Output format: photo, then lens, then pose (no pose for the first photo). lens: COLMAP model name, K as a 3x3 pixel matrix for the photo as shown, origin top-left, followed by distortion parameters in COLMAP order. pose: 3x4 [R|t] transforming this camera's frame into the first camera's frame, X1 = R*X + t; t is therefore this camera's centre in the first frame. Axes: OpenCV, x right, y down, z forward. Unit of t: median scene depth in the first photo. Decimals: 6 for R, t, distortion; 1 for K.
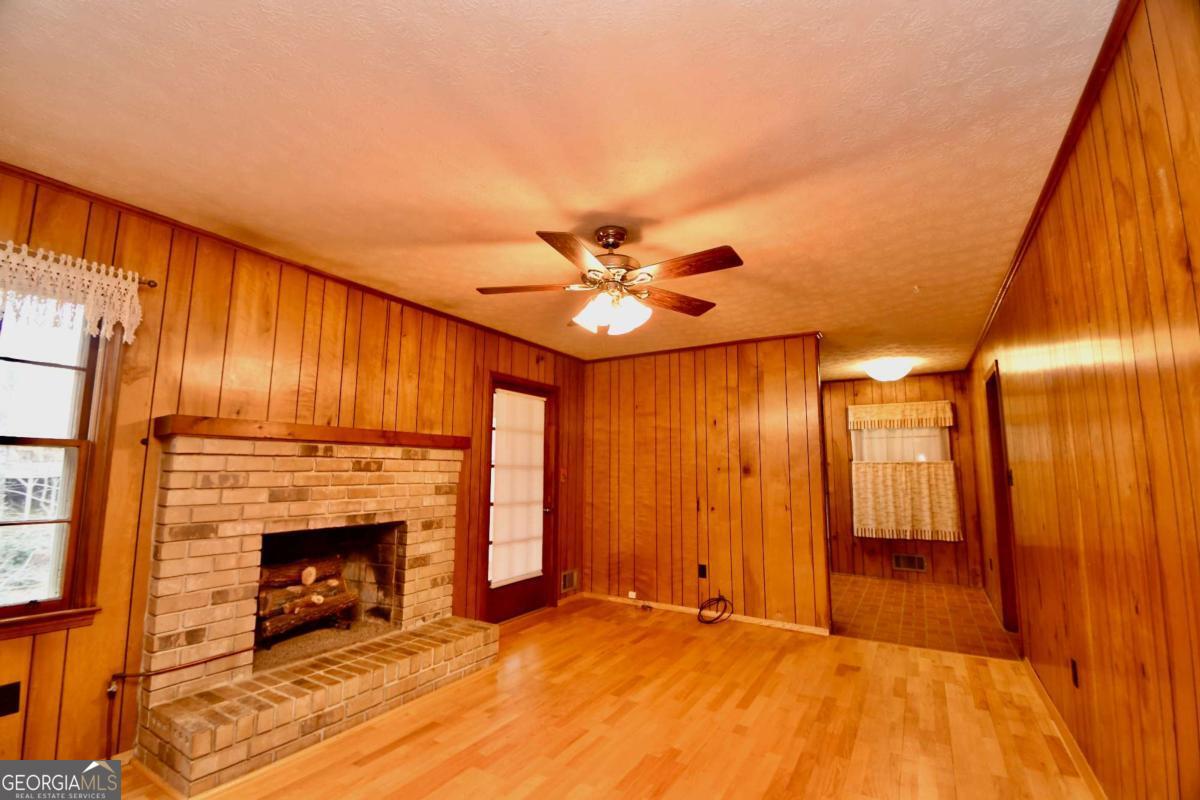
lens RADIAL K [[524.3, 0, 589.2], [0, 524.3, 404.3], [0, 0, 1]] dist [0.014053, -0.017458]
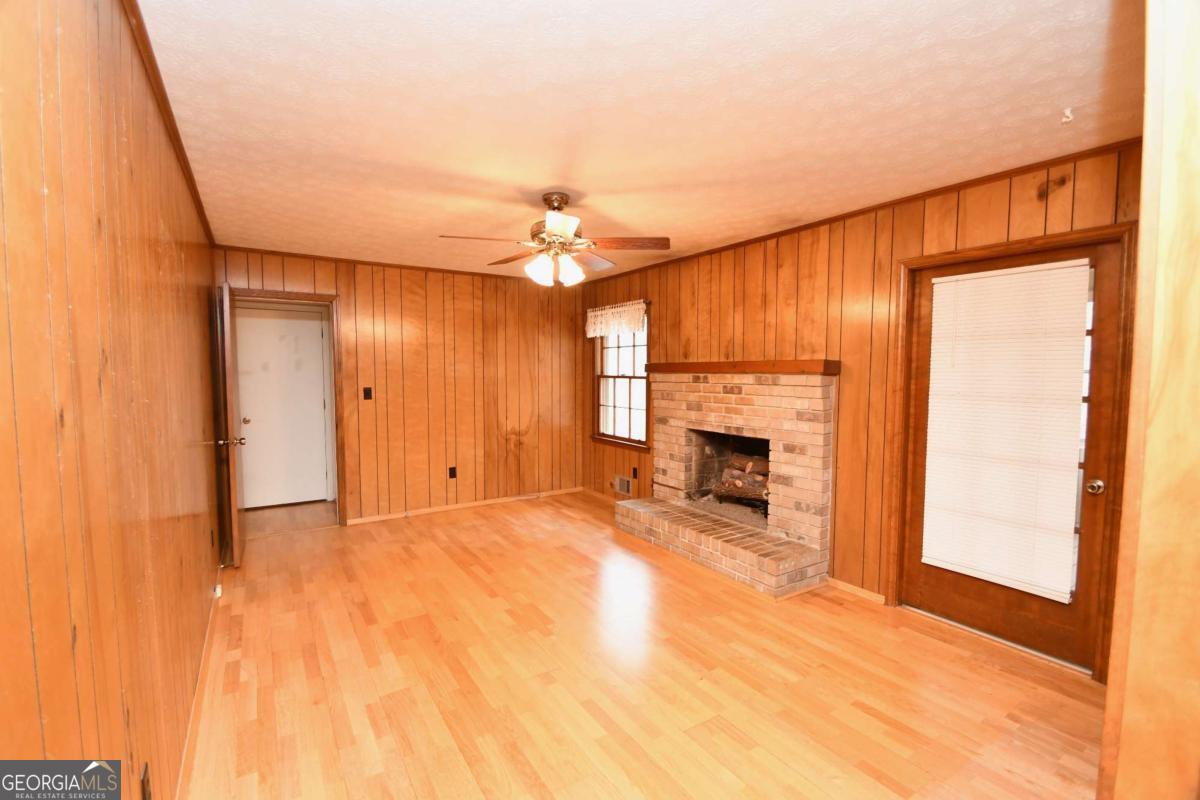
lens RADIAL K [[524.3, 0, 589.2], [0, 524.3, 404.3], [0, 0, 1]] dist [0.014053, -0.017458]
pose [[-0.438905, 0.050283, -0.897125, 0.895086], [0.109481, 0.993987, 0.002150, 0.113968], [0.891839, -0.097274, -0.441771, 1.274502]]
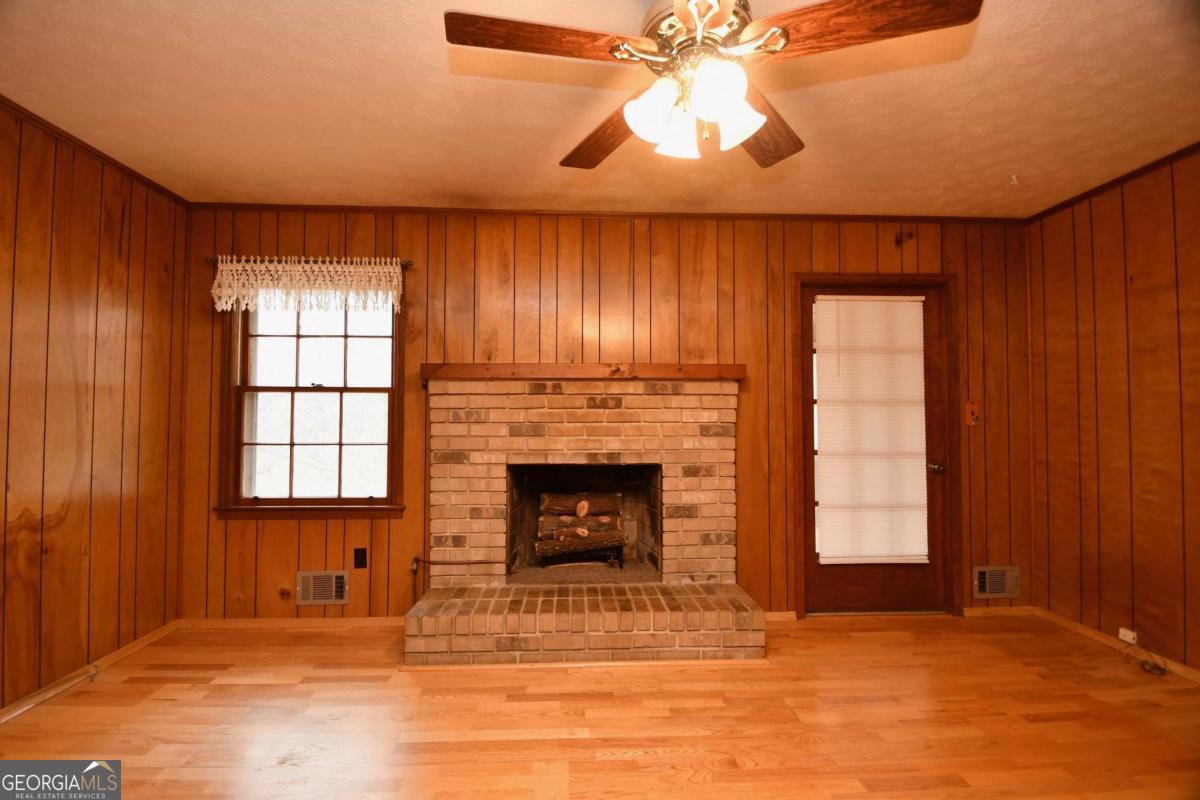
lens RADIAL K [[524.3, 0, 589.2], [0, 524.3, 404.3], [0, 0, 1]] dist [0.014053, -0.017458]
pose [[0.561888, -0.029600, -0.826683, 0.348733], [0.107540, 0.993492, 0.037521, 0.083730], [0.820193, -0.109984, 0.561415, 0.457027]]
